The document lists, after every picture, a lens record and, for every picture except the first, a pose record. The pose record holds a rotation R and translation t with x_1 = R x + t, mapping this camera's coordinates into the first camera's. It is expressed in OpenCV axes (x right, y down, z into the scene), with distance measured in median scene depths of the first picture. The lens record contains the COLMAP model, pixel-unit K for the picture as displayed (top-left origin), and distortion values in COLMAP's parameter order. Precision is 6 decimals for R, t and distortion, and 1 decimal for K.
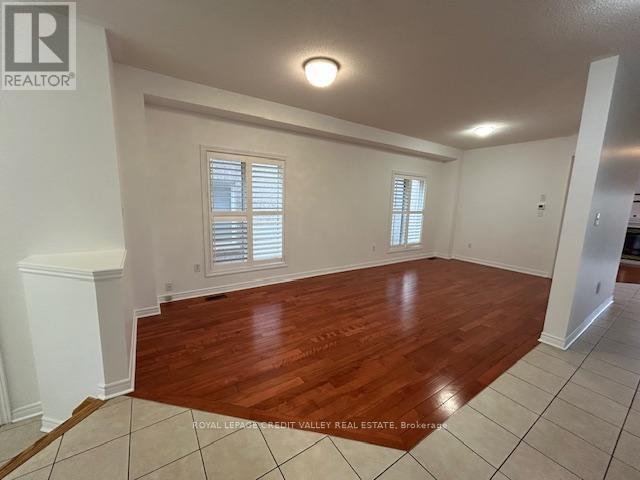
lens RADIAL K [[259.2, 0, 315.2], [0, 259.2, 242.7], [0, 0, 1]] dist [0.002061, 0.000128]
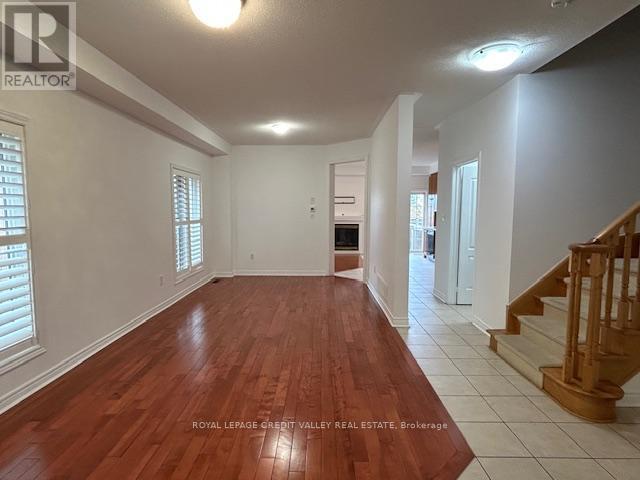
lens RADIAL K [[358.4, 0, 320.0], [0, 358.4, 240.0], [0, 0, 1]] dist [0.002891, -0.000311]
pose [[0.556399, -0.100831, 0.824775, -0.373318], [0.153235, 0.988036, 0.017416, -0.045352], [-0.816664, 0.116694, 0.565193, 0.227527]]
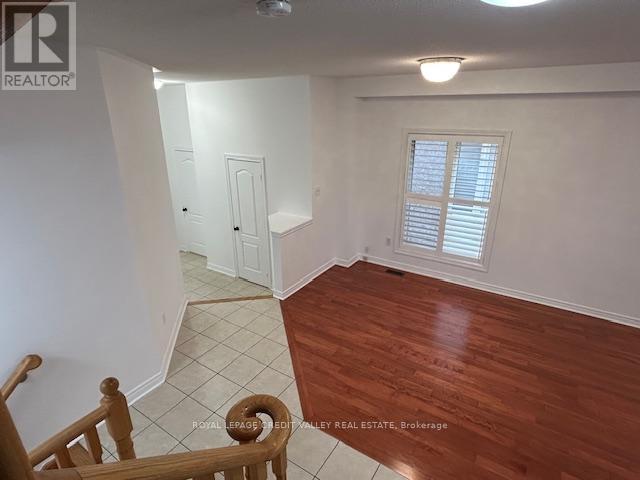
lens RADIAL K [[358.4, 0, 320.0], [0, 358.4, 240.0], [0, 0, 1]] dist [0.002891, -0.000311]
pose [[0.384839, 0.294469, -0.874750, 0.667224], [-0.137242, 0.955462, 0.261261, -0.232398], [0.912723, 0.019509, 0.408112, 0.106727]]
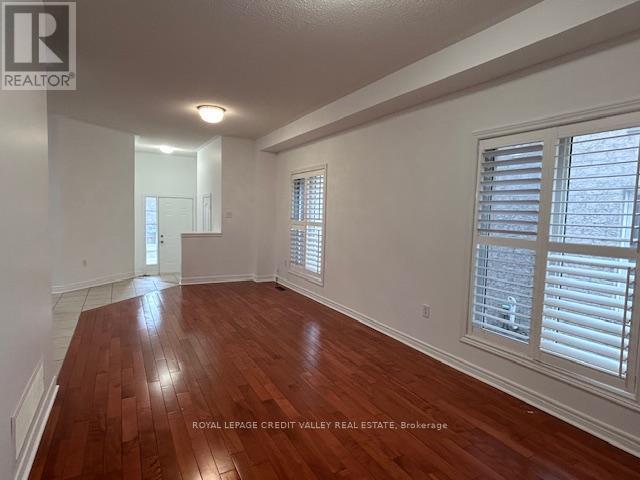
lens RADIAL K [[358.4, 0, 320.0], [0, 358.4, 240.0], [0, 0, 1]] dist [0.002891, -0.000311]
pose [[-0.084787, 0.052994, -0.994989, 1.169774], [-0.188050, 0.979788, 0.068209, -0.151027], [0.978493, 0.192891, -0.073108, 1.135272]]
